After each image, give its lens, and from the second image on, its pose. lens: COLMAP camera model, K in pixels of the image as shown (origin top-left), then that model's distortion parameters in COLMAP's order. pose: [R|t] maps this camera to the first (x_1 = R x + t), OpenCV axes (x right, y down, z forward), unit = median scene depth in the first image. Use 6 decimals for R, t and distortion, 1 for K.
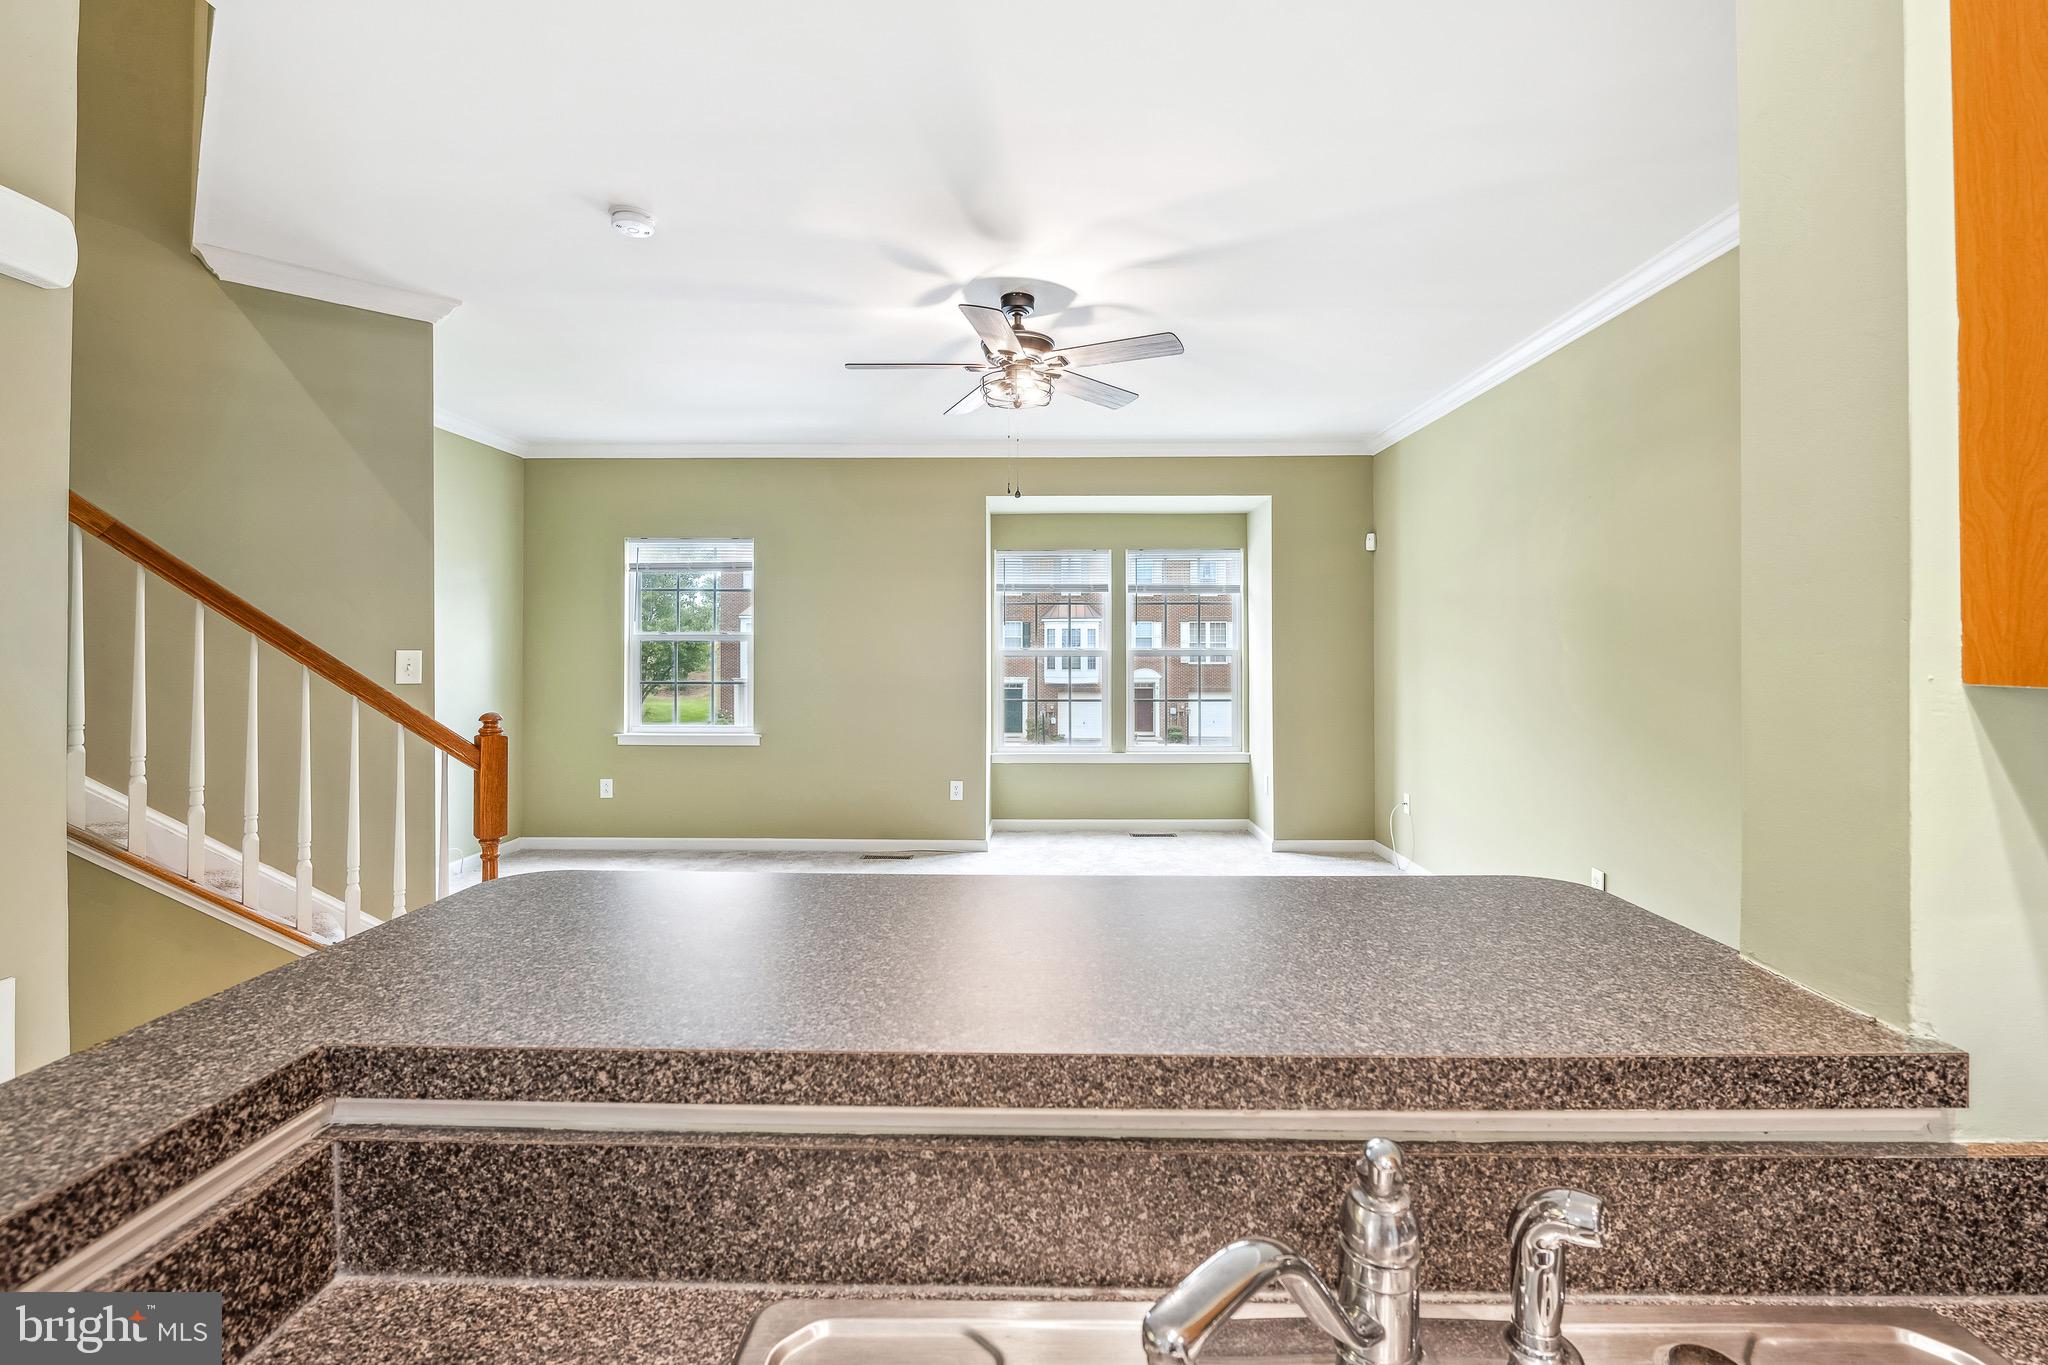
lens RADIAL K [[912.1, 0, 1035.8], [0, 912.1, 641.4], [0, 0, 1]] dist [0.002231, -0.002161]
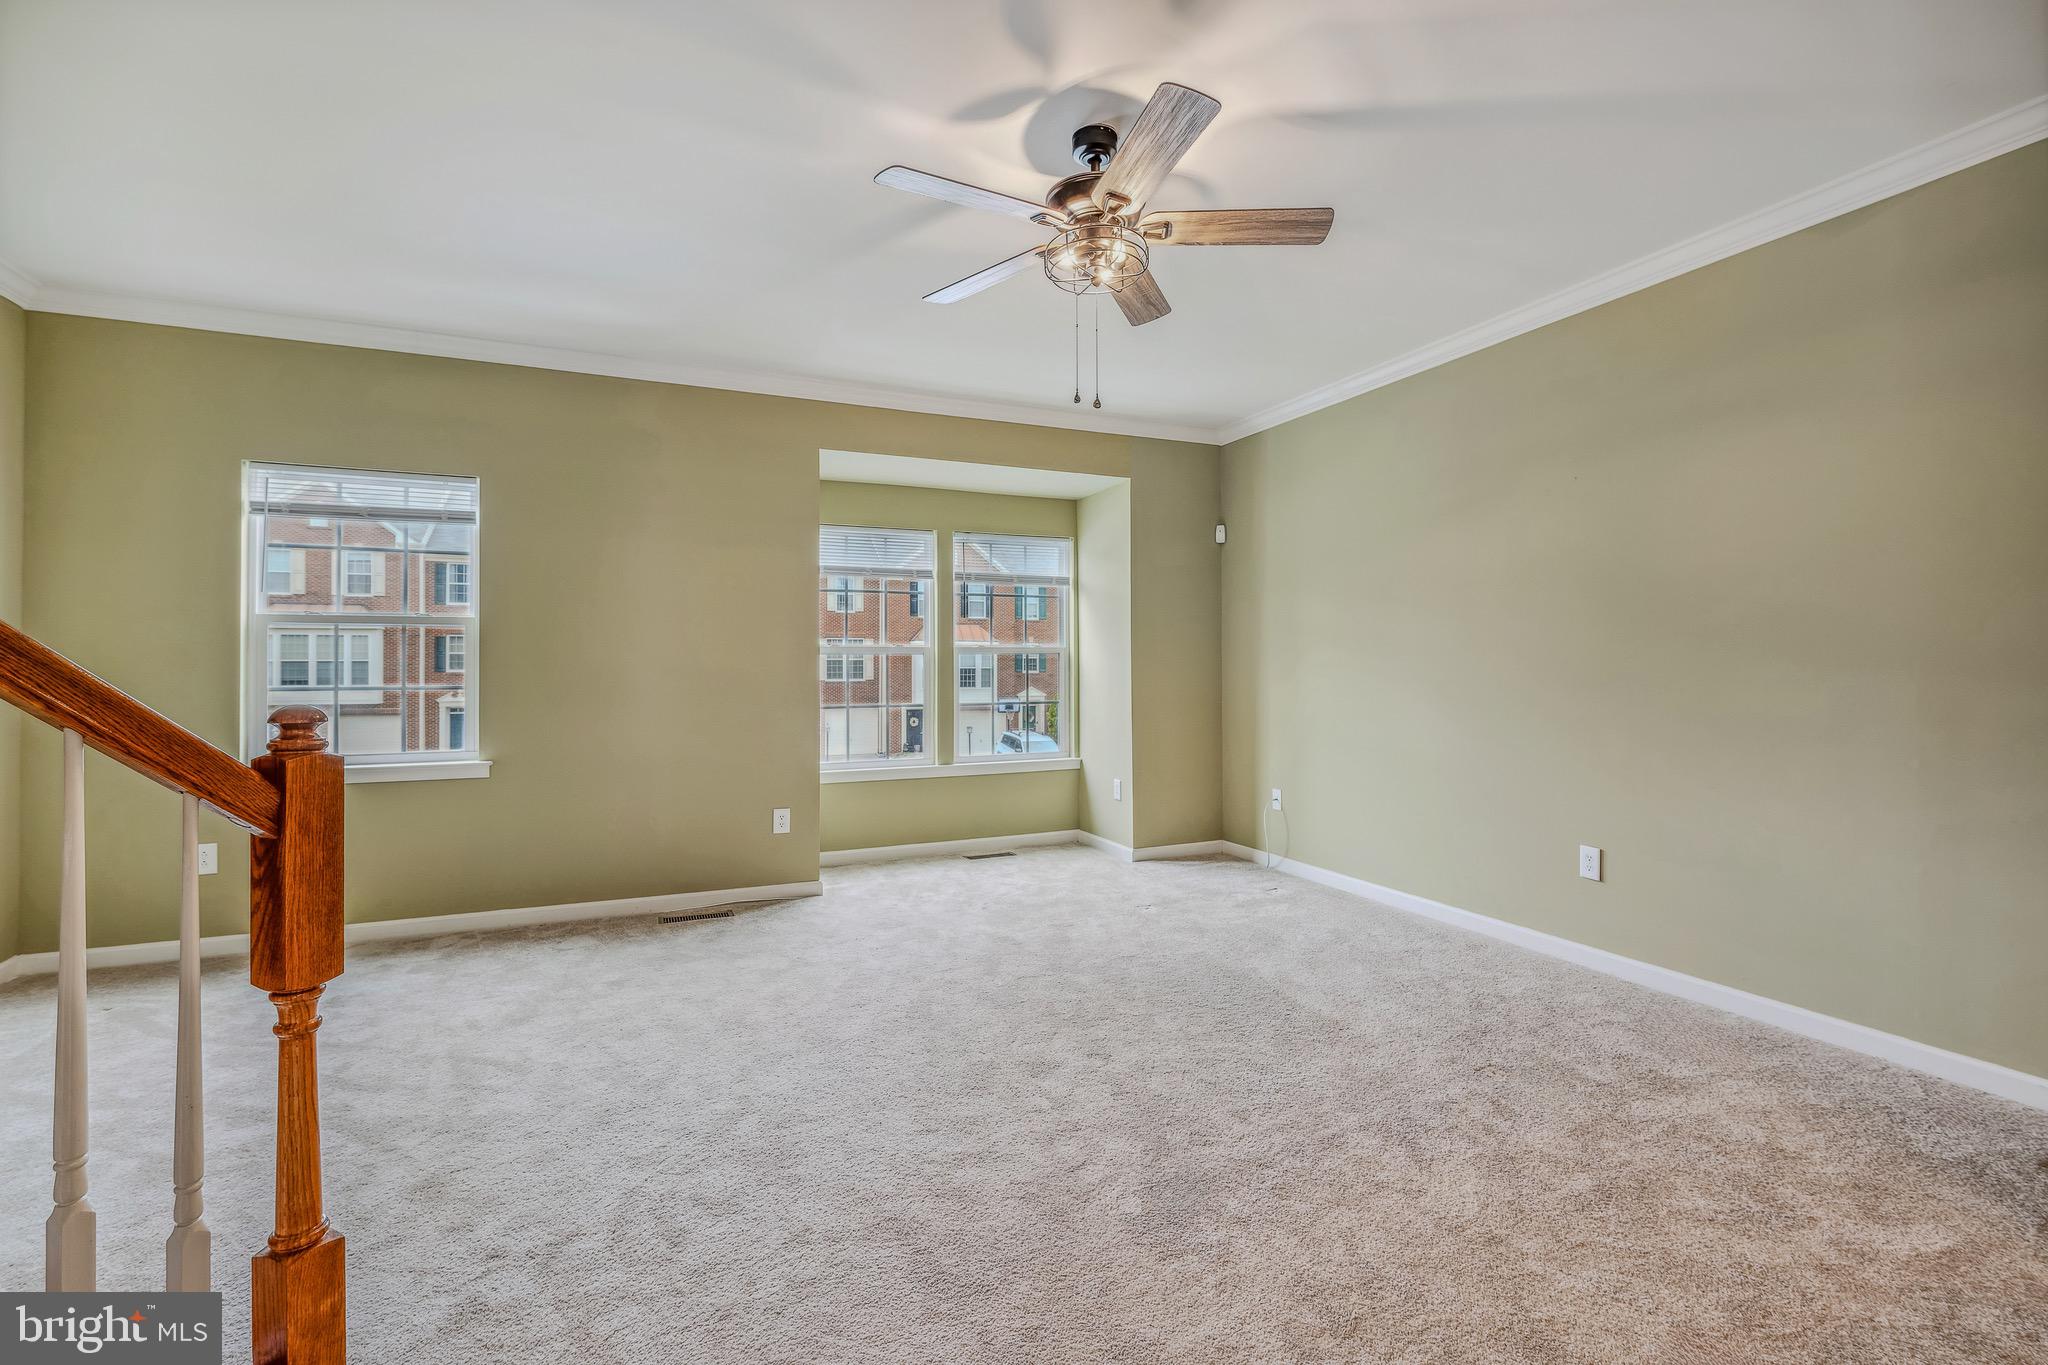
lens RADIAL K [[912.1, 0, 1036.3], [0, 912.1, 679.5], [0, 0, 1]] dist [0.002231, -0.002161]
pose [[0.909640, -0.008741, 0.415305, -0.215009], [0.000562, 0.999804, 0.019811, 0.026259], [-0.415397, -0.017787, 0.909466, 0.197505]]
